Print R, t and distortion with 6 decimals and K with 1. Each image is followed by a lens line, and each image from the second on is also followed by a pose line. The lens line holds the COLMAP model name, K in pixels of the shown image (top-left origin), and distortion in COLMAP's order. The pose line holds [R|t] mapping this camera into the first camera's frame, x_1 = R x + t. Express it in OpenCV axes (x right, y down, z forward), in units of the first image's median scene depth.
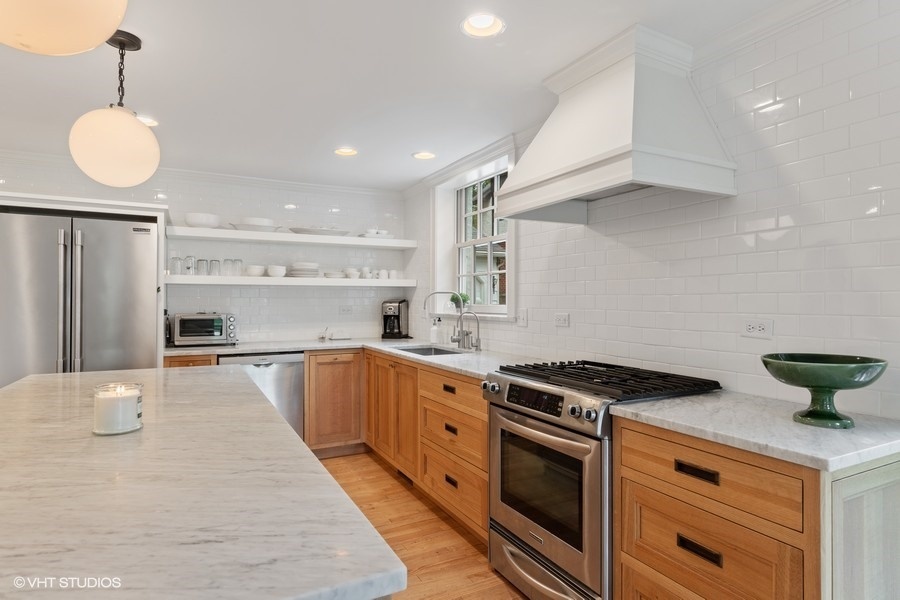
lens RADIAL K [[505.4, 0, 453.3], [0, 505.4, 296.0], [0, 0, 1]] dist [-0.001328, 0.001252]
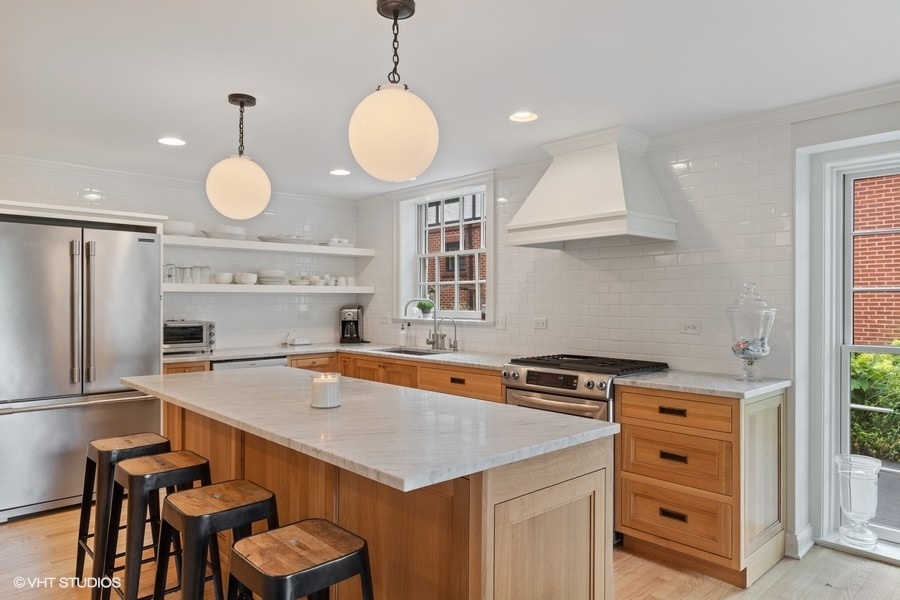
lens RADIAL K [[583.1, 0, 456.8], [0, 583.1, 300.4], [0, 0, 1]] dist [0.007000, 0.001031]
pose [[0.964831, -0.001230, 0.262867, -0.329882], [-0.000849, 0.999969, 0.007796, -0.019683], [-0.262869, -0.007745, 0.964801, -0.317485]]
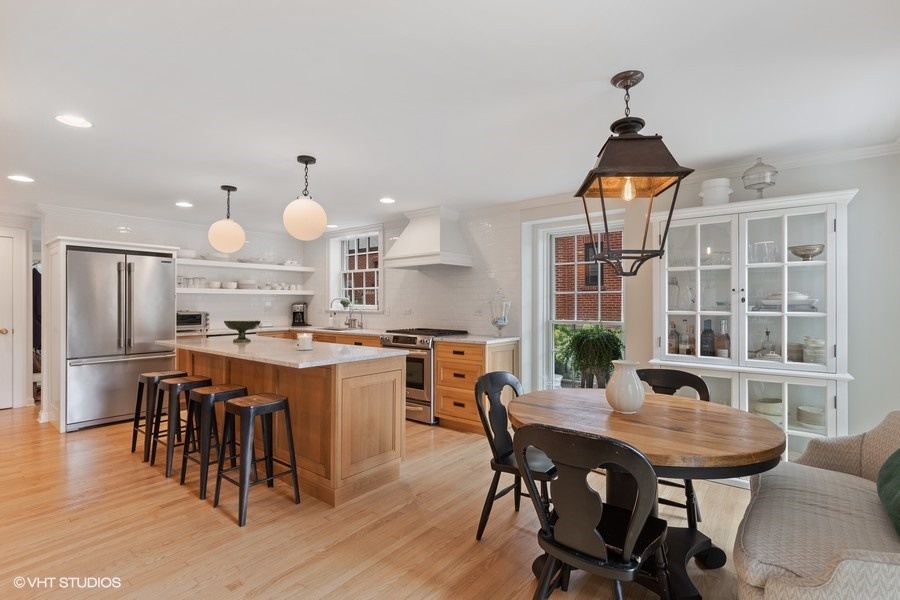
lens RADIAL K [[422.1, 0, 455.6], [0, 422.1, 301.7], [0, 0, 1]] dist [0.002422, -0.000822]
pose [[0.914775, -0.001259, 0.403963, -0.308204], [-0.001519, 0.999977, 0.006555, -0.008129], [-0.403962, -0.006610, 0.914752, -0.714050]]
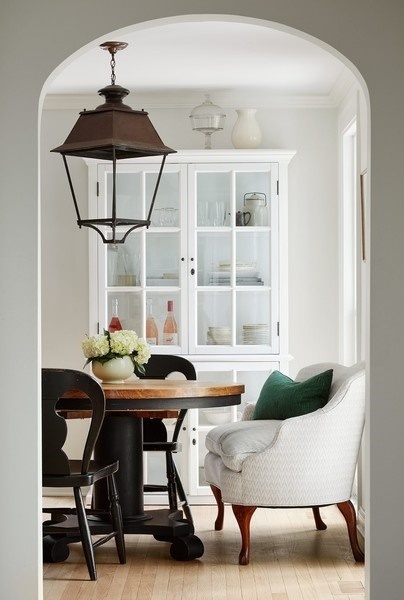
lens RADIAL K [[1644.4, 0, 201.9], [0, 1644.4, 300.4], [0, 0, 1]] dist [-0.320667, 0.000000]
pose [[0.473843, -0.003944, 0.880600, -1.868571], [-0.001749, 0.999984, 0.005420, 0.027278], [-0.880607, -0.004108, 0.473829, -1.492056]]
